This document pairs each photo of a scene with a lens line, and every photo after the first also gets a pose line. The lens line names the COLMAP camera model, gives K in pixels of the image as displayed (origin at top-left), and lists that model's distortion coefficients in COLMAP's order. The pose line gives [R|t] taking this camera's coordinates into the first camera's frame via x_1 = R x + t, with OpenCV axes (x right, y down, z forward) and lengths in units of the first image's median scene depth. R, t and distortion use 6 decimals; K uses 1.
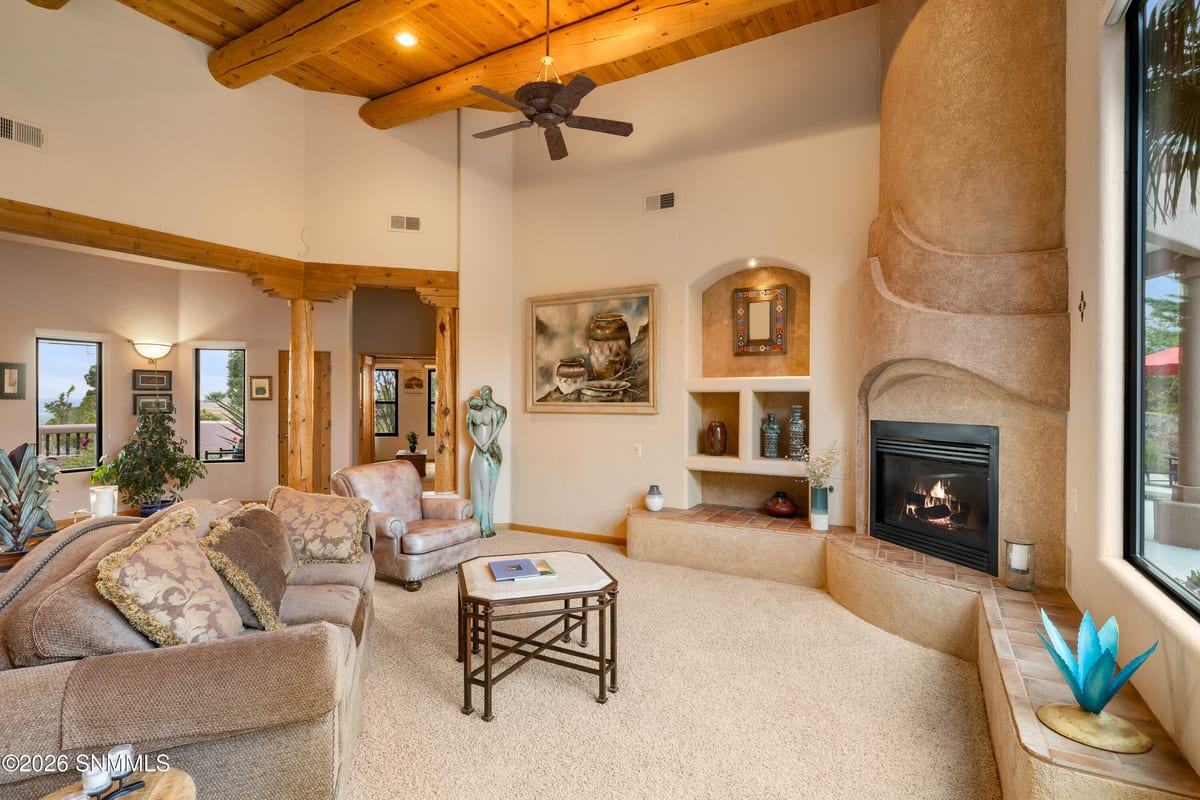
lens RADIAL K [[571.8, 0, 607.0], [0, 571.8, 392.4], [0, 0, 1]] dist [0.000723, 0.000010]
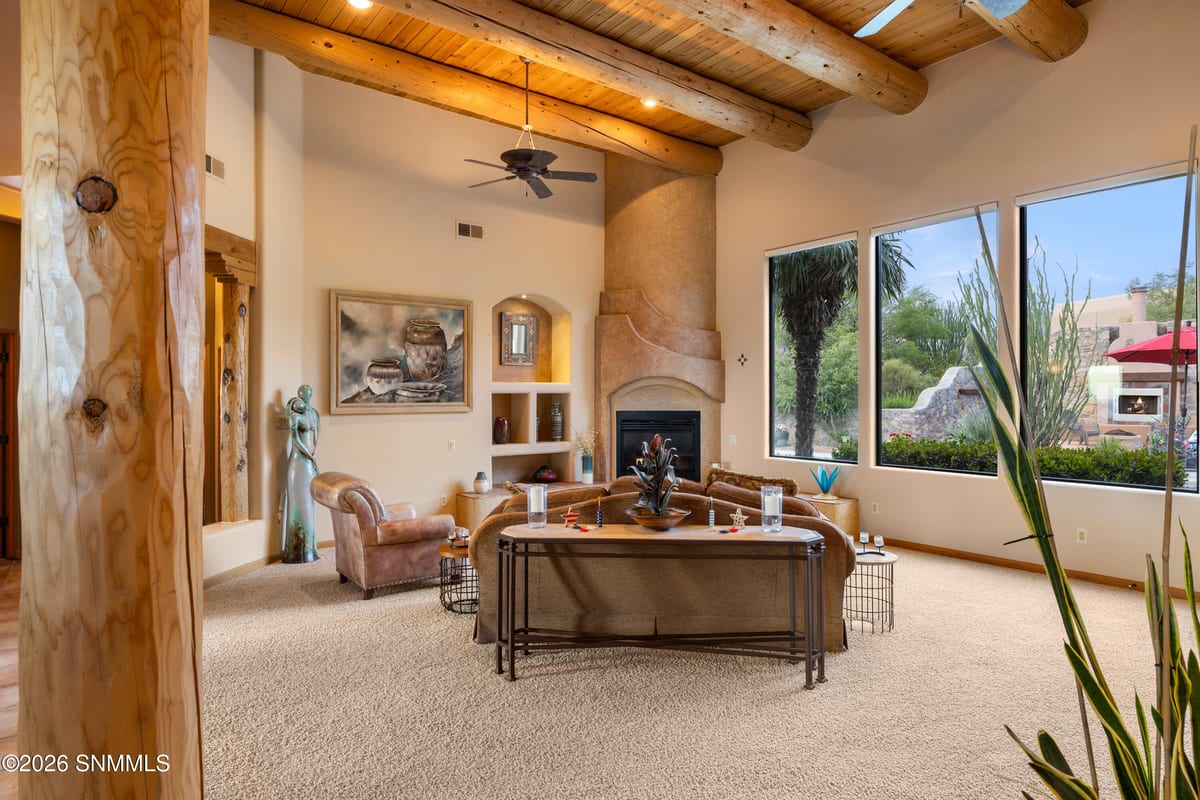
lens RADIAL K [[681.6, 0, 596.8], [0, 681.6, 397.7], [0, 0, 1]] dist [0.005701, -0.000609]
pose [[0.402737, -0.002291, 0.915313, -1.062963], [-0.004086, 0.999982, 0.004301, 0.001378], [-0.915307, -0.005472, 0.402720, 0.196548]]
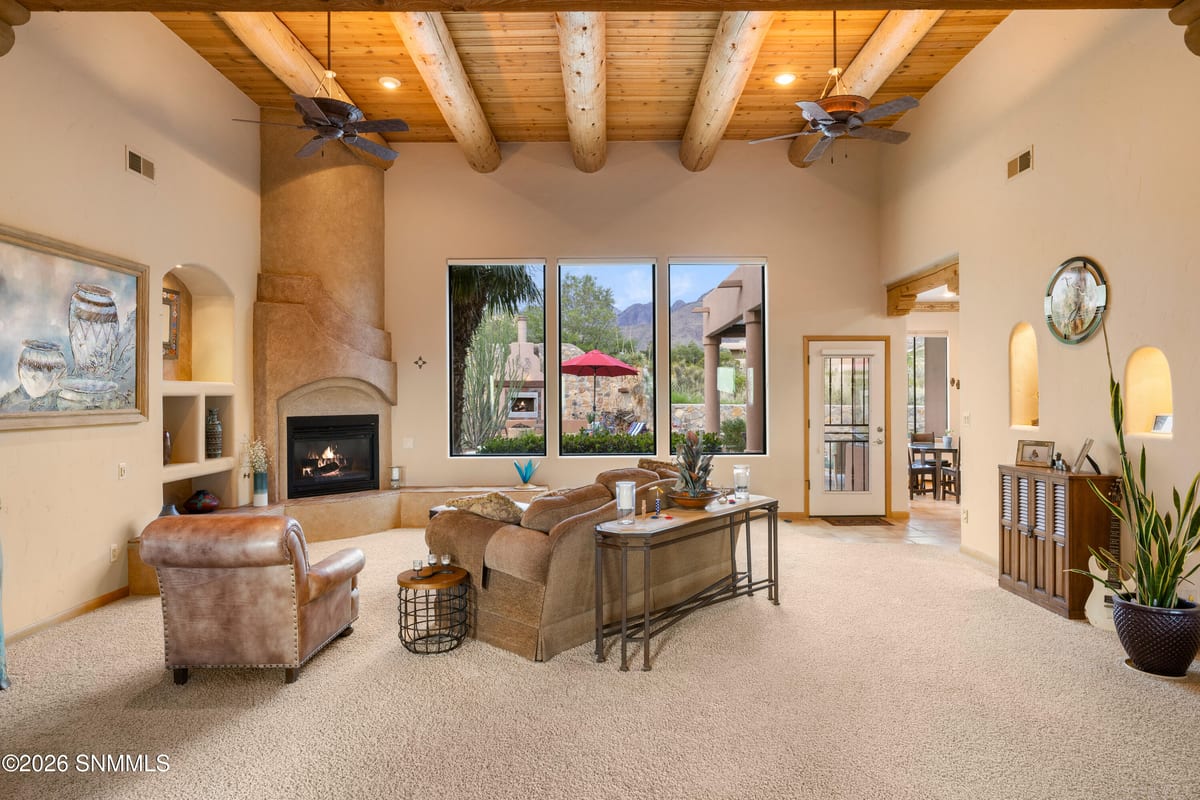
lens RADIAL K [[681.6, 0, 597.9], [0, 681.6, 397.9], [0, 0, 1]] dist [0.005701, -0.000609]
pose [[-0.483926, 0.001849, 0.875107, -1.070791], [0.000120, 0.999998, -0.002047, 0.004530], [-0.875109, -0.000886, -0.483925, 0.884609]]
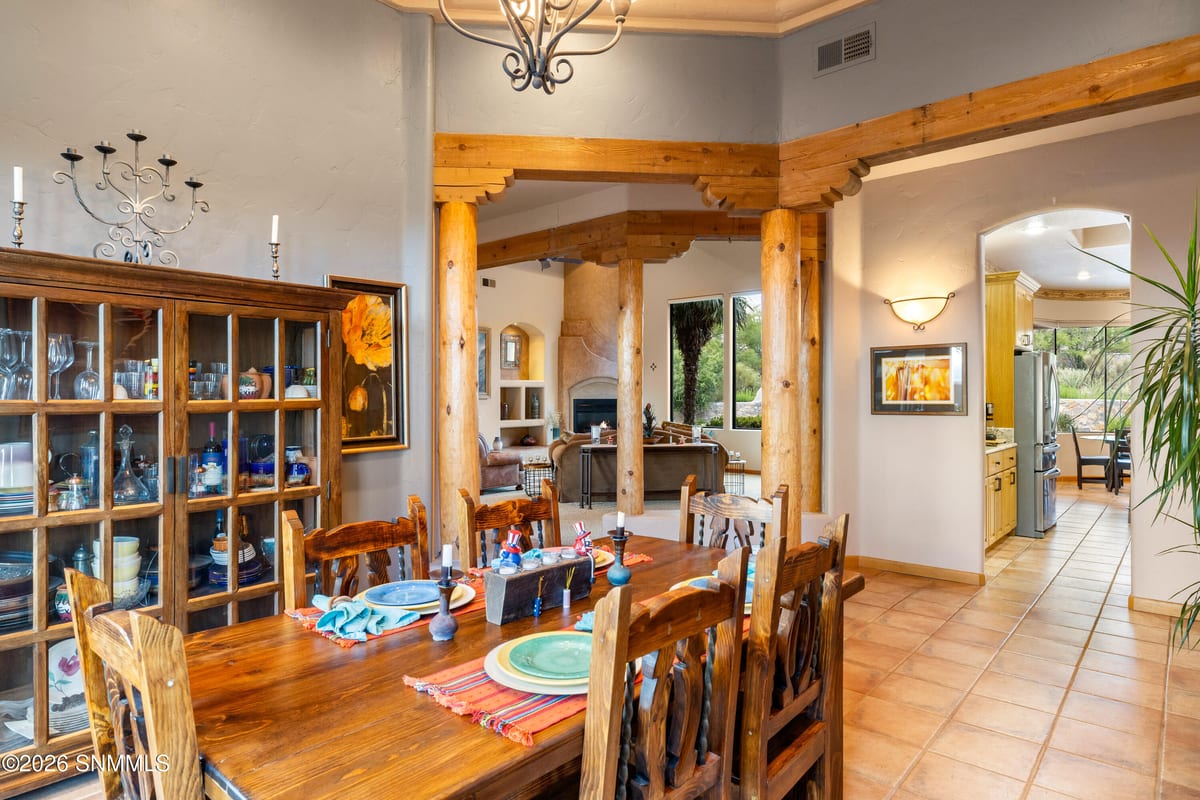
lens RADIAL K [[681.6, 0, 593.9], [0, 681.6, 398.8], [0, 0, 1]] dist [0.005701, -0.000609]
pose [[0.208182, -0.005694, 0.978074, -1.936985], [-0.005708, 0.999959, 0.007036, 0.019853], [-0.978073, -0.007048, 0.208141, 0.212543]]
